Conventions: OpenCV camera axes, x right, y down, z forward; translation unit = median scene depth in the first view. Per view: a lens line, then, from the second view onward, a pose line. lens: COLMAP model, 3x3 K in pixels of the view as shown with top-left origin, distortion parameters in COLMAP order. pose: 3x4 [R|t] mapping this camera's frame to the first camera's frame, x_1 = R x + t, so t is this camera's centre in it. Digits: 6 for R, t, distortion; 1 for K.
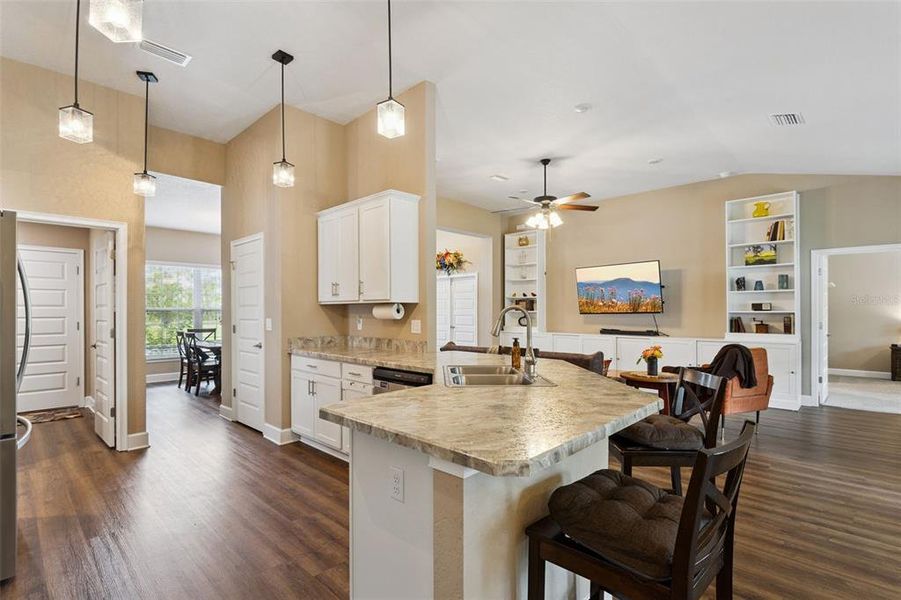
lens RADIAL K [[430.1, 0, 449.4], [0, 430.1, 311.1], [0, 0, 1]] dist [-0.002330, -0.000428]
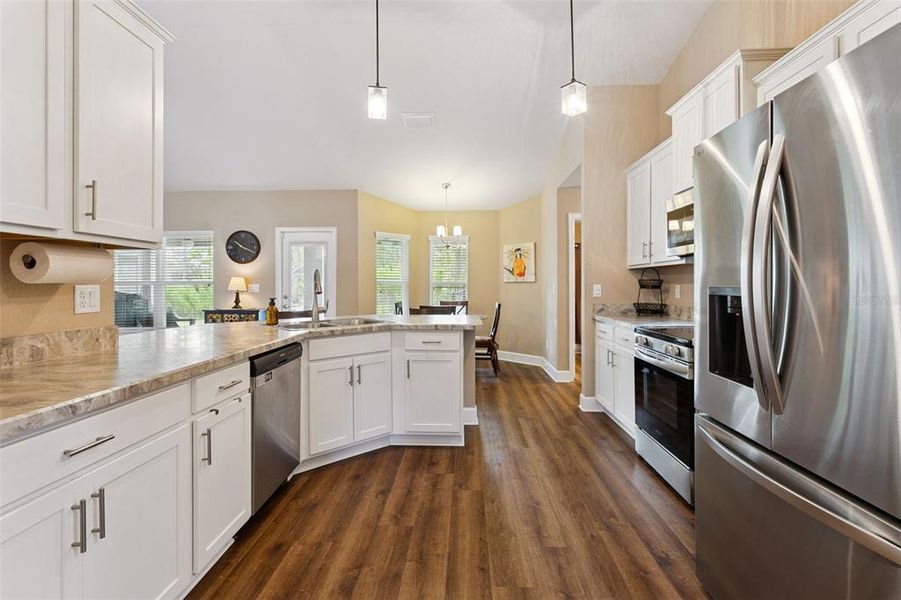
lens RADIAL K [[430.2, 0, 449.6], [0, 430.2, 284.5], [0, 0, 1]] dist [-0.001362, 0.000604]
pose [[-0.660262, 0.000880, 0.751034, -0.437842], [0.000763, 1.000000, -0.000501, 0.013022], [-0.751035, 0.000243, -0.660263, 0.633311]]
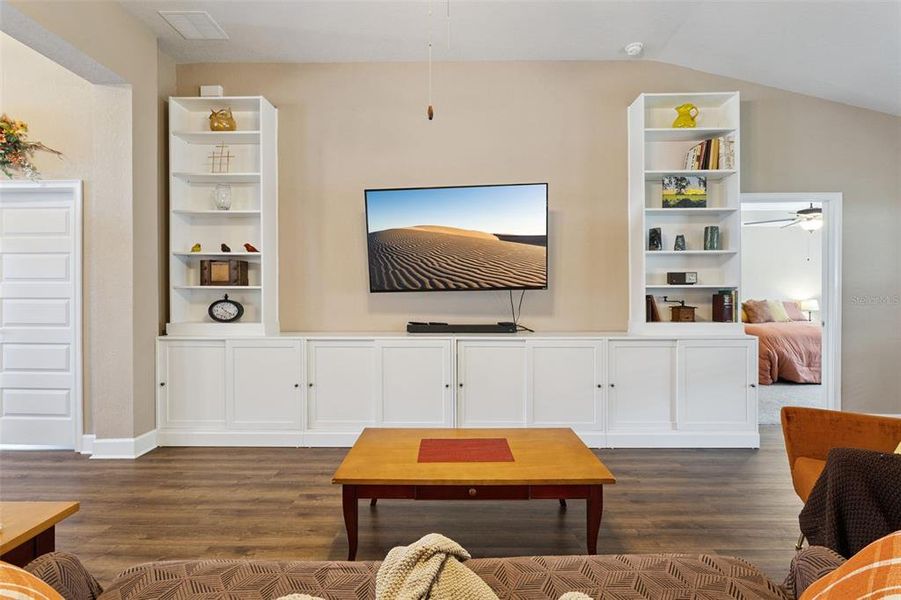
lens RADIAL K [[433.4, 0, 448.7], [0, 433.4, 291.5], [0, 0, 1]] dist [-0.000417, 0.000100]
pose [[0.733580, -0.000019, 0.679603, 0.066021], [0.002266, 0.999995, -0.002417, 0.009731], [-0.679599, 0.003313, 0.733576, 0.772452]]
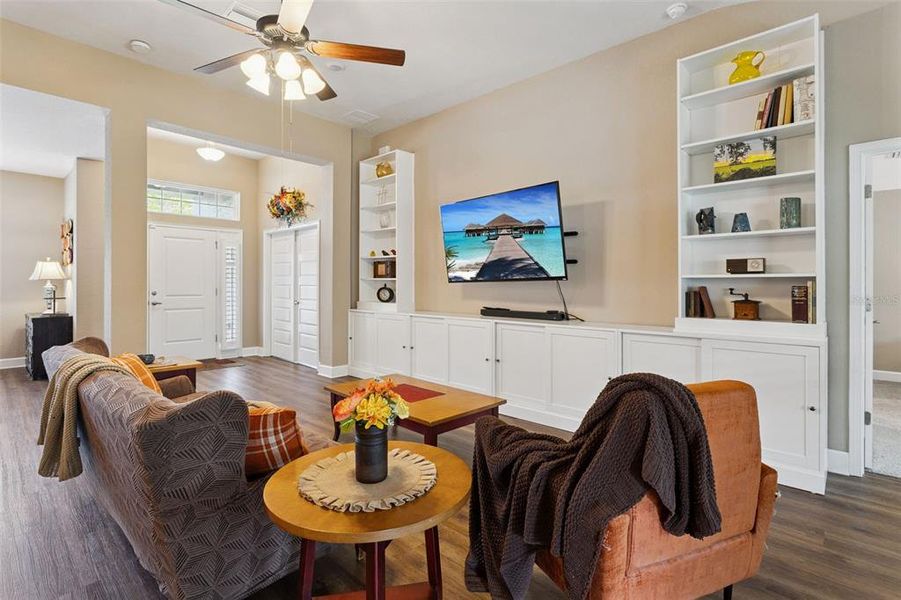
lens RADIAL K [[430.2, 0, 449.6], [0, 430.2, 284.5], [0, 0, 1]] dist [-0.001362, 0.000604]
pose [[0.999838, 0.002669, 0.017787, 0.375517], [-0.002678, 0.999996, 0.000502, 0.012086], [-0.017786, -0.000550, 0.999842, 0.509409]]
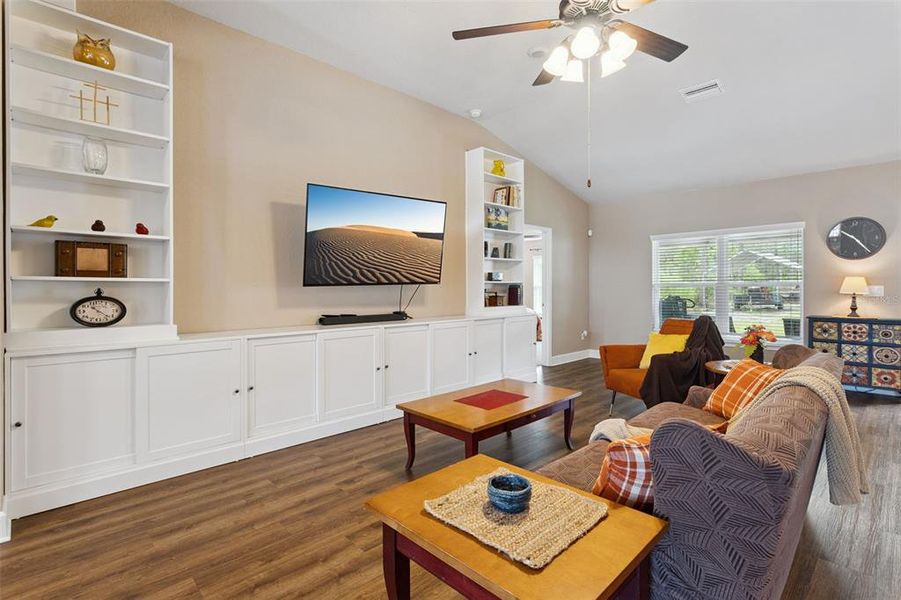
lens RADIAL K [[434.7, 0, 448.4], [0, 434.7, 284.7], [0, 0, 1]] dist [0.001808, -0.000144]
pose [[0.044799, 0.002591, 0.998993, -0.186525], [0.002822, 0.999992, -0.002720, 0.009396], [-0.998992, 0.002941, 0.044792, 1.055225]]
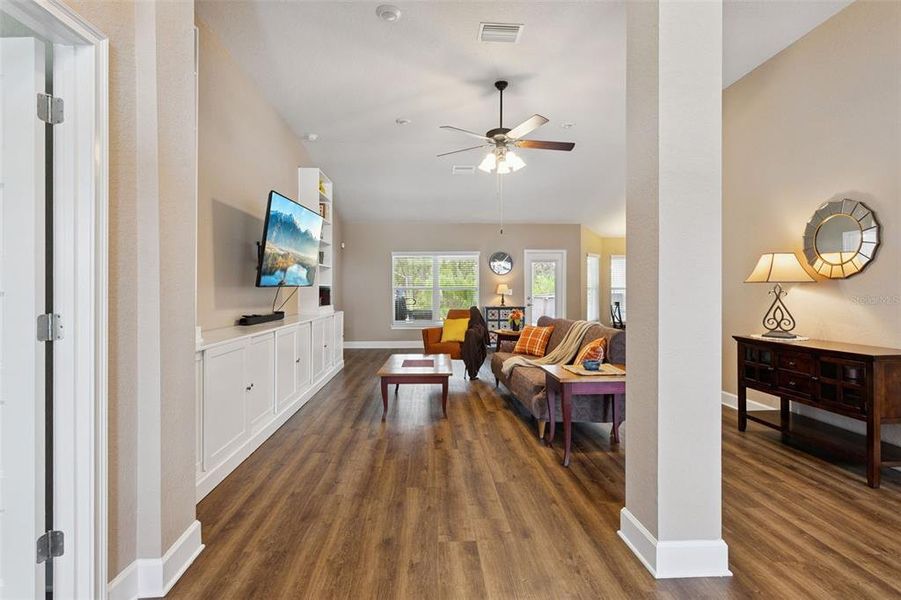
lens RADIAL K [[434.7, 0, 448.4], [0, 434.7, 284.7], [0, 0, 1]] dist [0.001808, -0.000144]
pose [[-0.726583, 0.009607, 0.687012, -0.221991], [0.001432, 0.999921, -0.012468, 0.014375], [-0.687077, -0.008075, -0.726539, 1.534611]]
